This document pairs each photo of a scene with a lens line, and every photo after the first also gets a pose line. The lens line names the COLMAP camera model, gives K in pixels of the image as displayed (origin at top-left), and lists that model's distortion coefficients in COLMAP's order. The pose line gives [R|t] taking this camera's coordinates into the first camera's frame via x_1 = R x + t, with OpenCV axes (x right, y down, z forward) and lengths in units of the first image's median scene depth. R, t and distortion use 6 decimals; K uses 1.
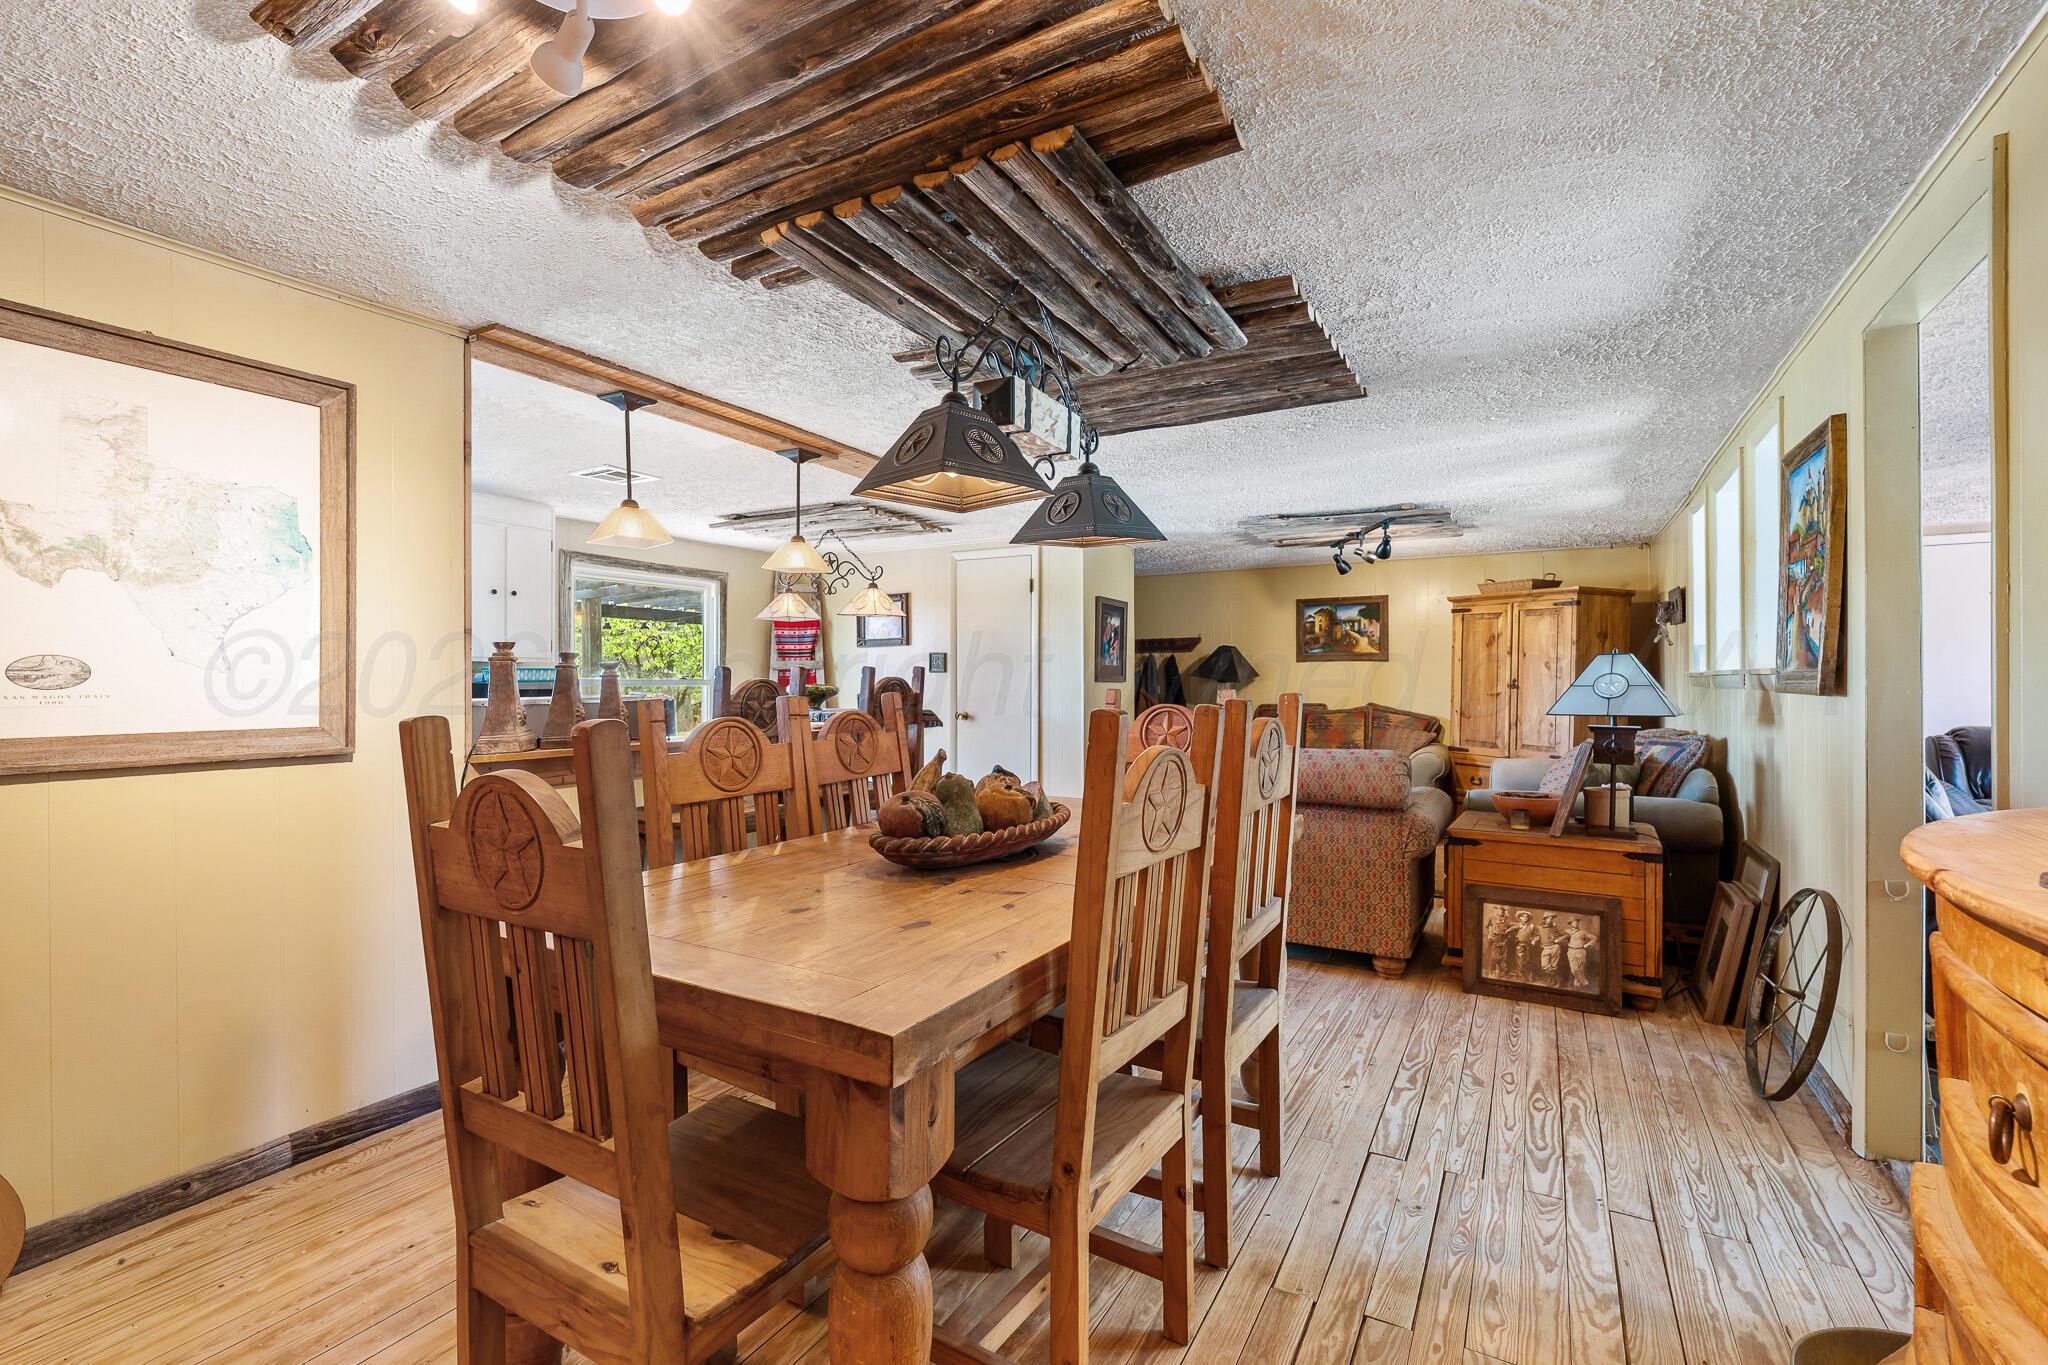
lens RADIAL K [[912.0, 0, 1018.3], [0, 912.0, 684.0], [0, 0, 1]] dist [-0.002900, -0.000193]
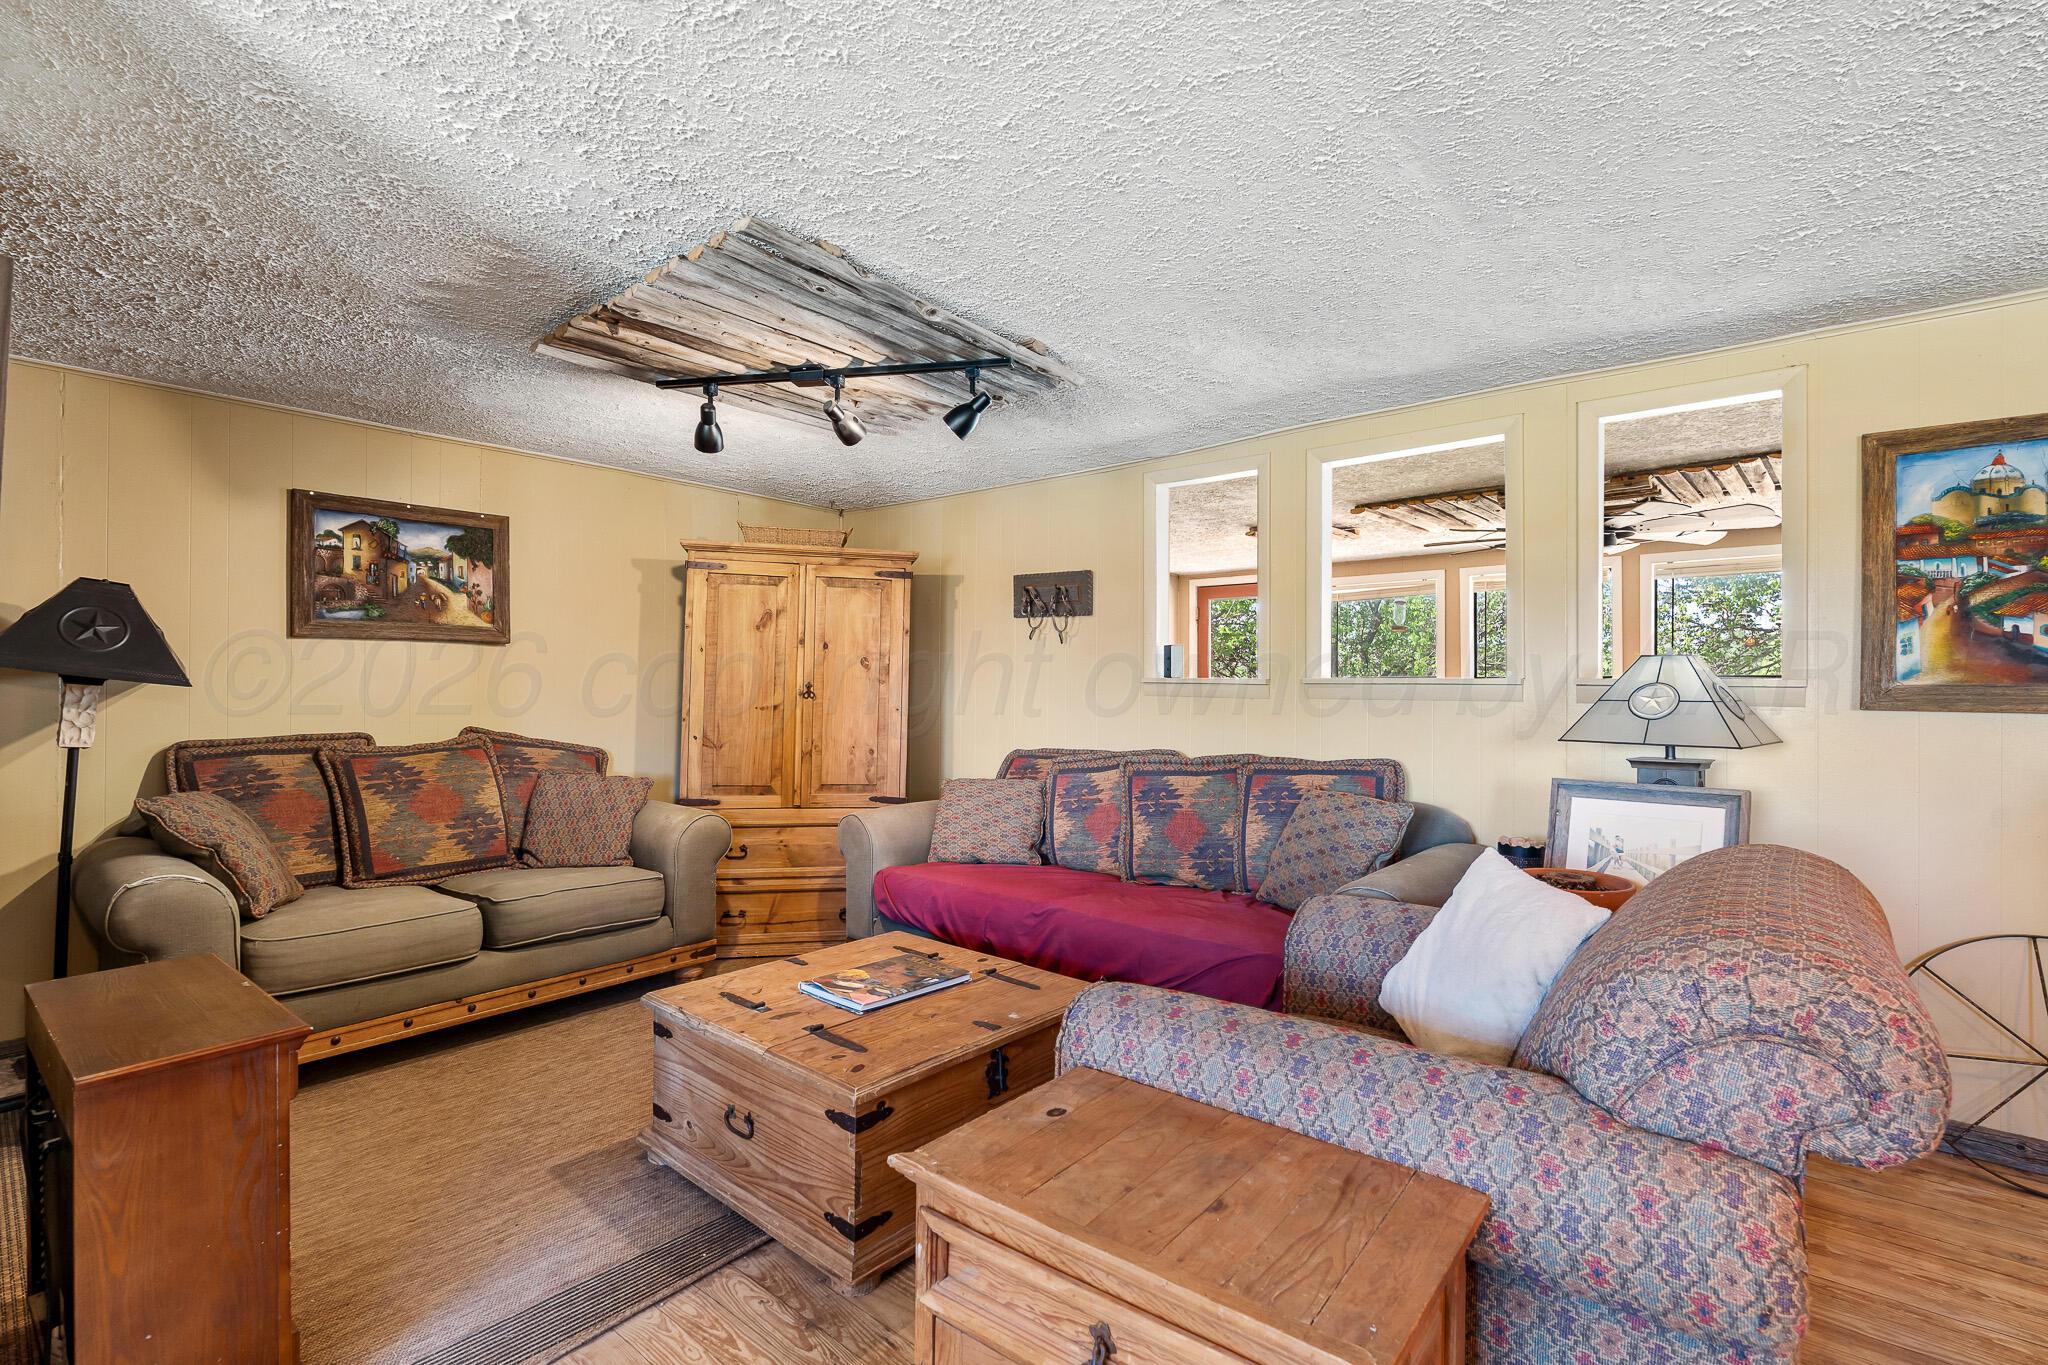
lens RADIAL K [[912.0, 0, 1033.2], [0, 912.0, 683.3], [0, 0, 1]] dist [-0.002900, -0.000193]
pose [[0.178023, 0.003662, 0.984019, -0.048254], [-0.005104, 0.999983, -0.002798, -0.003566], [-0.984013, -0.004524, 0.178039, 0.611892]]
